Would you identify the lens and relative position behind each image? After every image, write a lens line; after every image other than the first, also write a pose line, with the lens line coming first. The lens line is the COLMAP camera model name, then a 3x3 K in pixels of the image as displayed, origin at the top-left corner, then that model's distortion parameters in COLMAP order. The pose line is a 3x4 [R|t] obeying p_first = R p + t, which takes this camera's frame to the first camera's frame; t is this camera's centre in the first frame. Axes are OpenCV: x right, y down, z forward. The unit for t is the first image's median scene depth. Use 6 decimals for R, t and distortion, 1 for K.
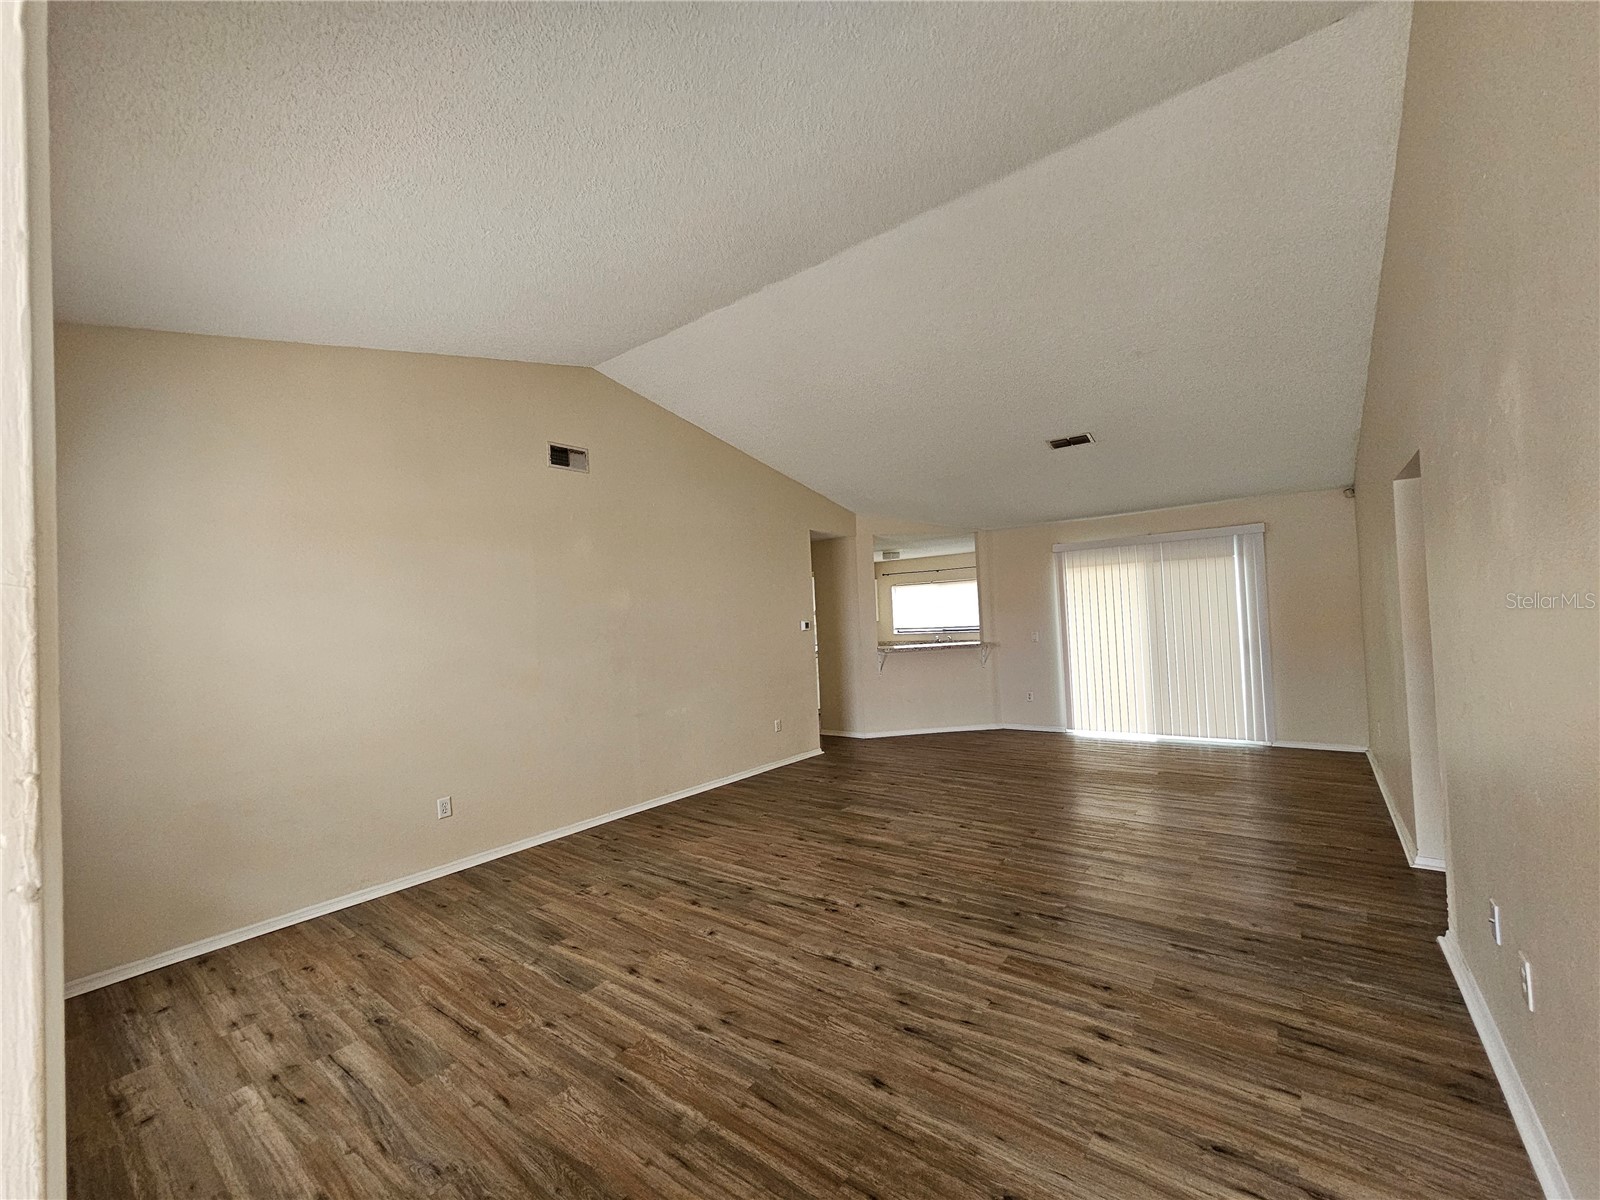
lens RADIAL K [[655.1, 0, 794.7], [0, 655.1, 604.0], [0, 0, 1]] dist [0.001399, 0.000248]
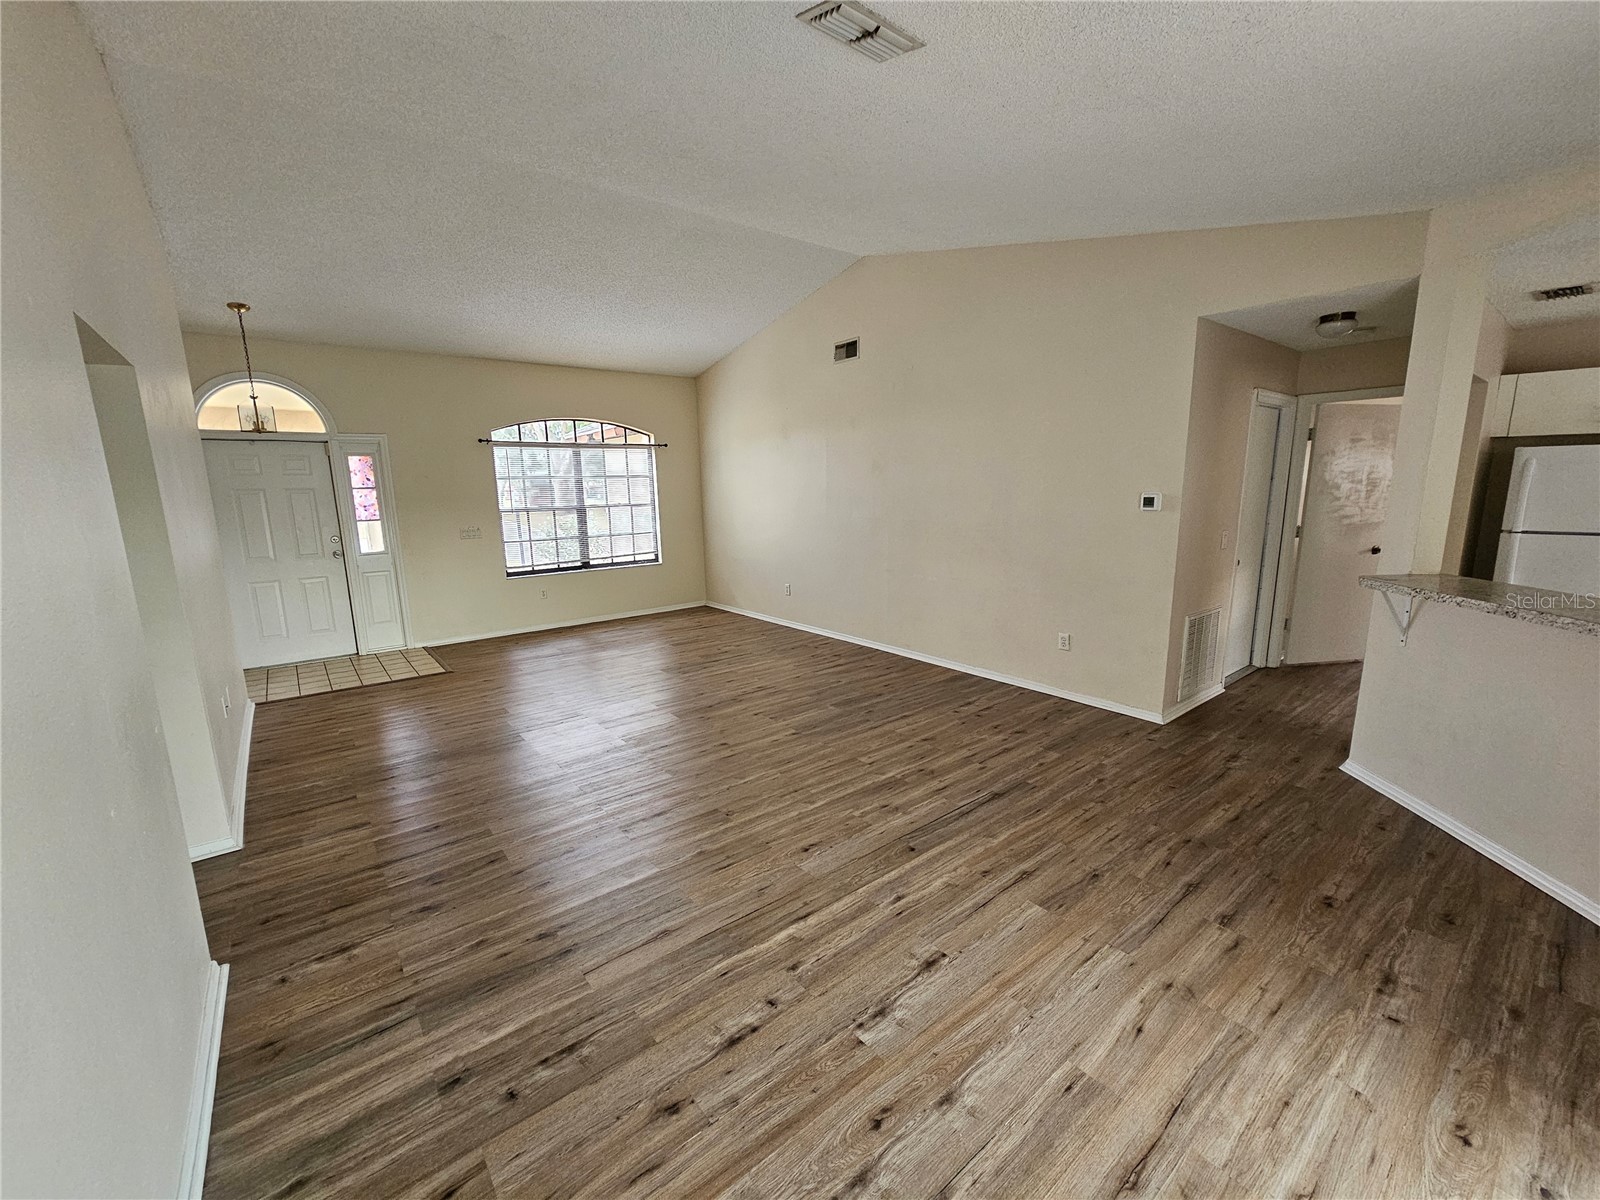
lens RADIAL K [[655.1, 0, 797.0], [0, 655.1, 605.2], [0, 0, 1]] dist [0.001399, 0.000248]
pose [[-0.242728, 0.228921, -0.942697, 0.969341], [0.057075, 0.973445, 0.221692, -0.035418], [0.968414, 0.000006, -0.249348, 1.239442]]
